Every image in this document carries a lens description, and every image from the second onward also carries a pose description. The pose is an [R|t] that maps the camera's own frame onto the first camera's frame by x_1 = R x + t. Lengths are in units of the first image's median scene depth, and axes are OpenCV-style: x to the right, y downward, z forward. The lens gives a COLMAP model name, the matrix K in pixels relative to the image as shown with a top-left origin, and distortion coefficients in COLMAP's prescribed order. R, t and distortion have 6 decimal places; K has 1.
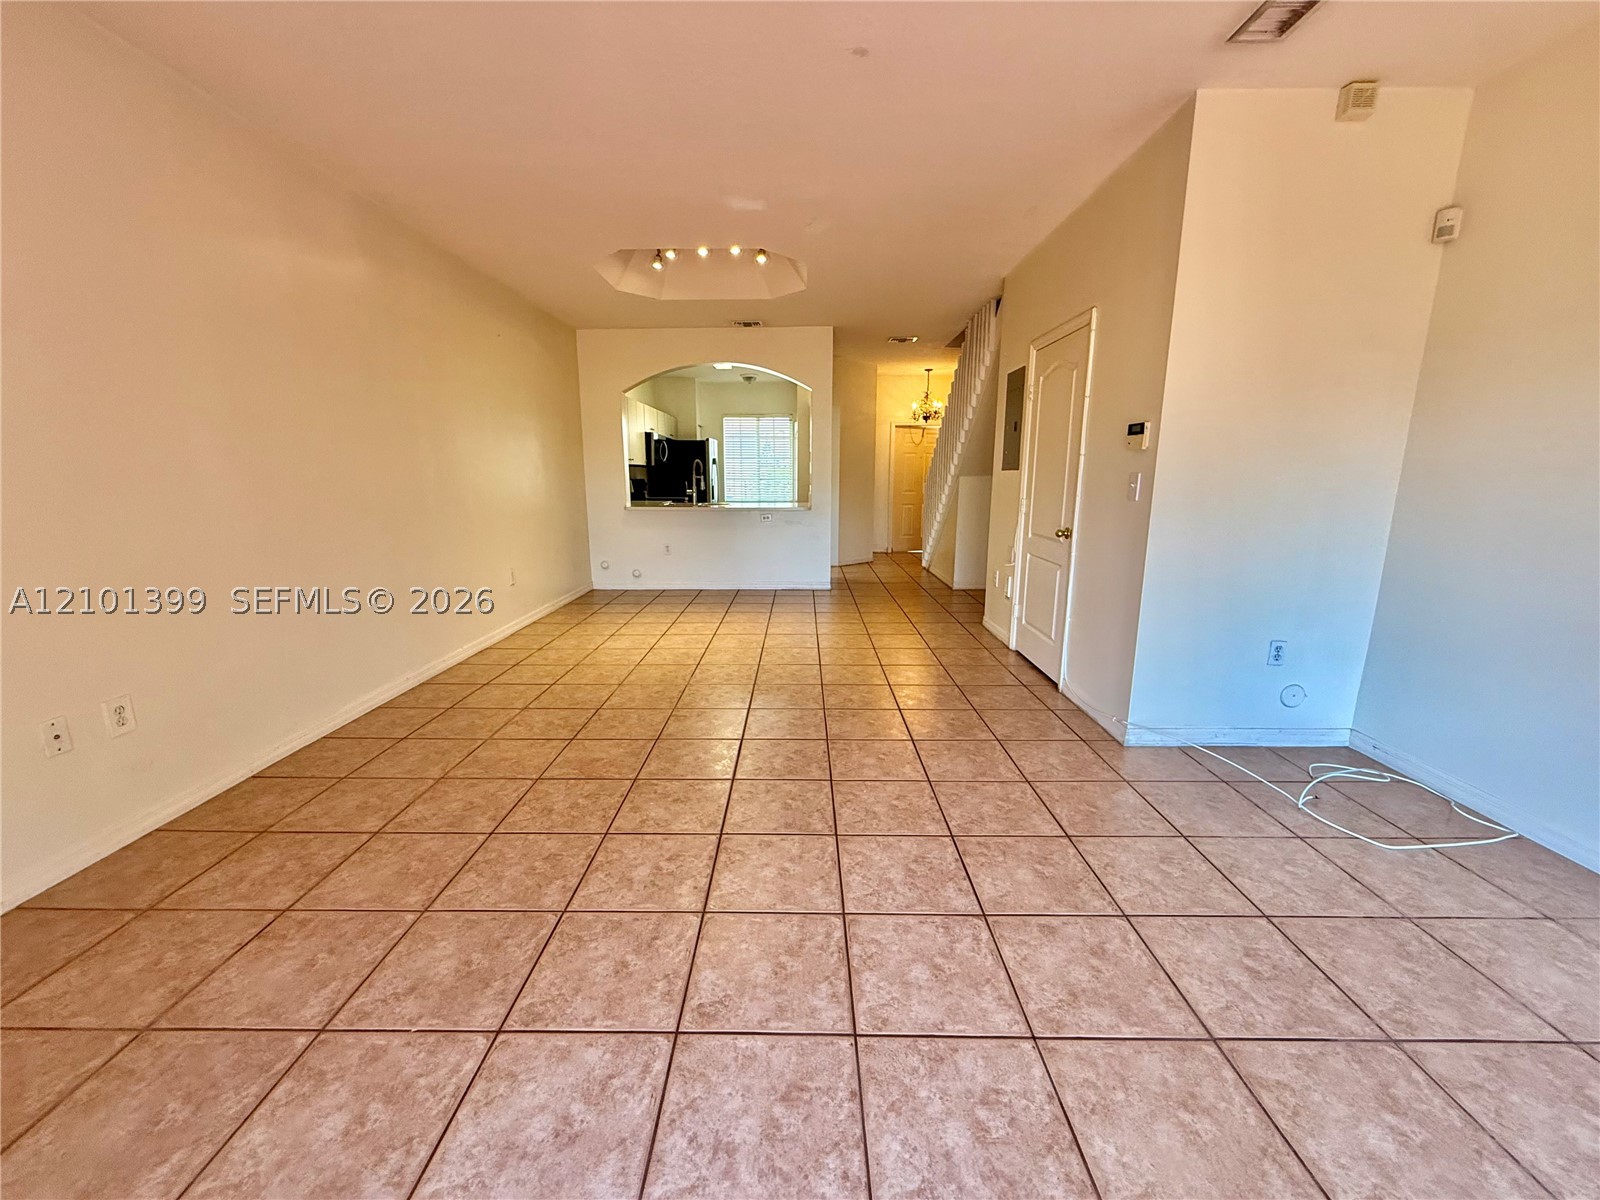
lens RADIAL K [[637.1, 0, 797.6], [0, 637.1, 599.7], [0, 0, 1]] dist [0.001021, -0.000088]
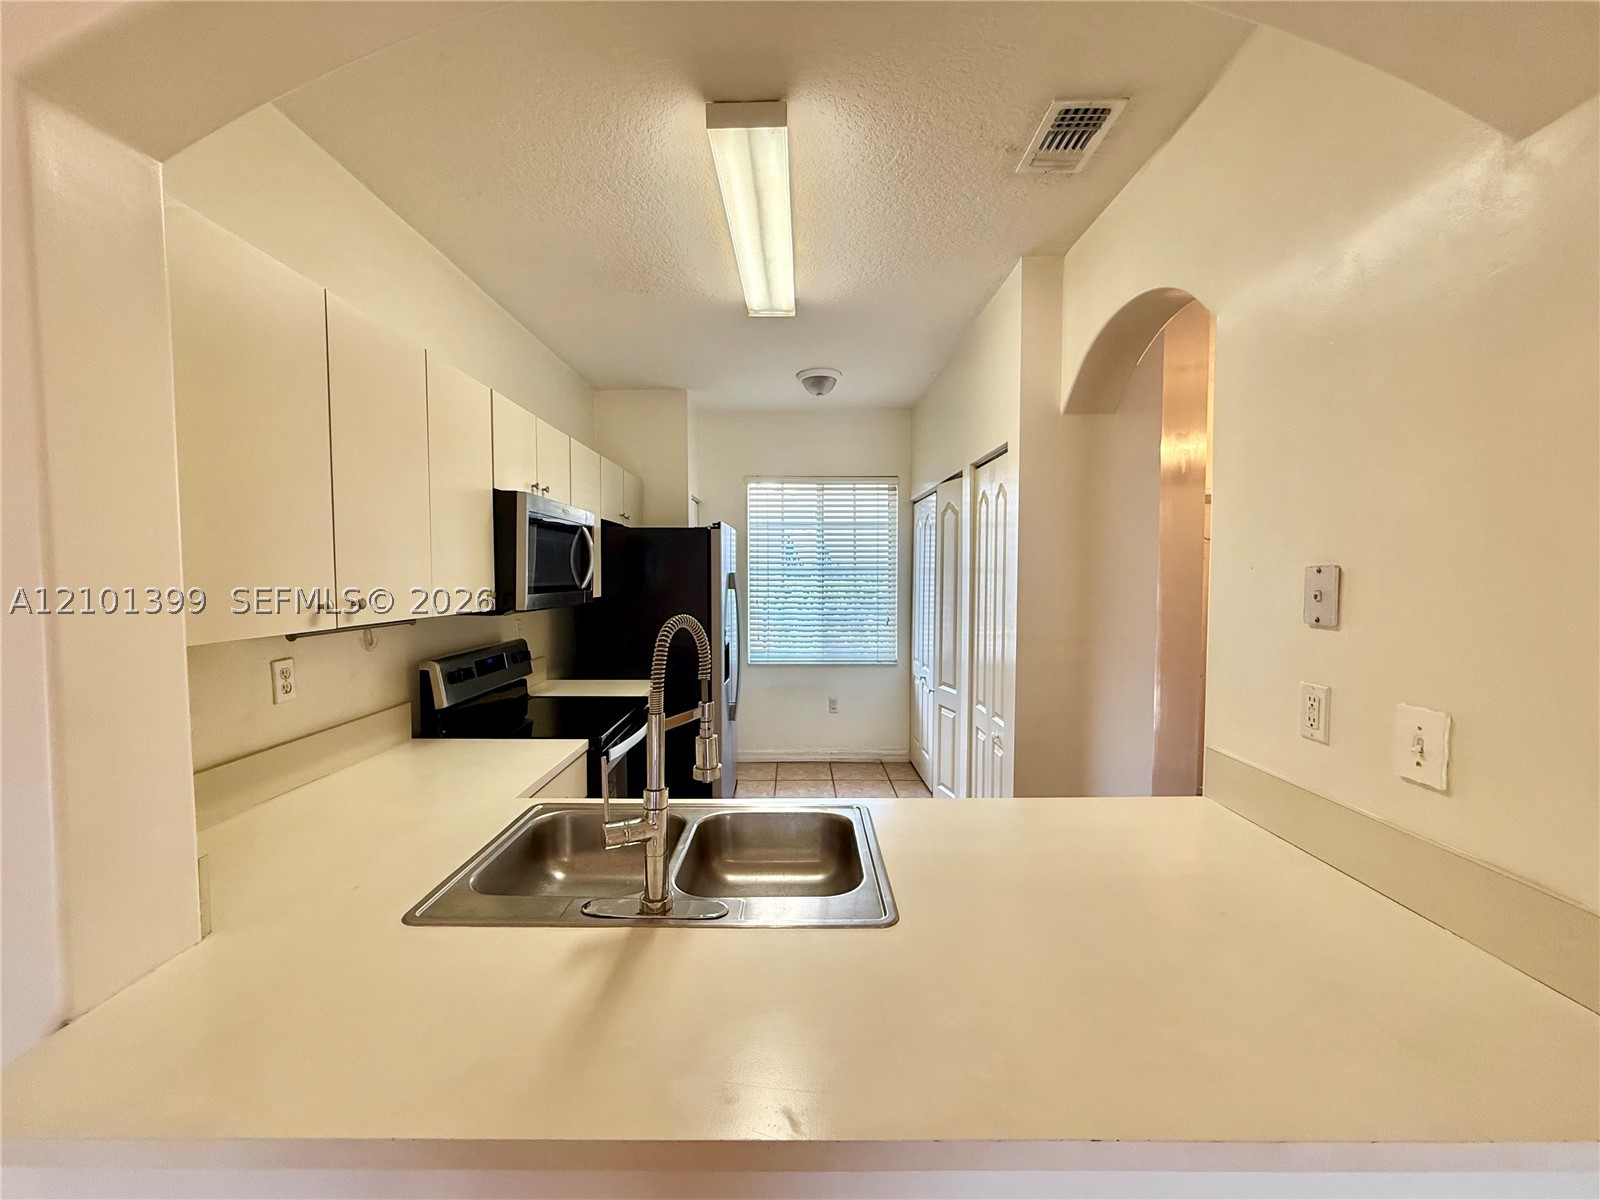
lens RADIAL K [[637.1, 0, 801.7], [0, 637.1, 596.1], [0, 0, 1]] dist [0.001021, -0.000088]
pose [[0.999861, 0.004465, 0.016090, -0.091136], [-0.001897, 0.987717, -0.156243, -0.142744], [-0.016590, 0.156191, 0.987588, 0.599498]]
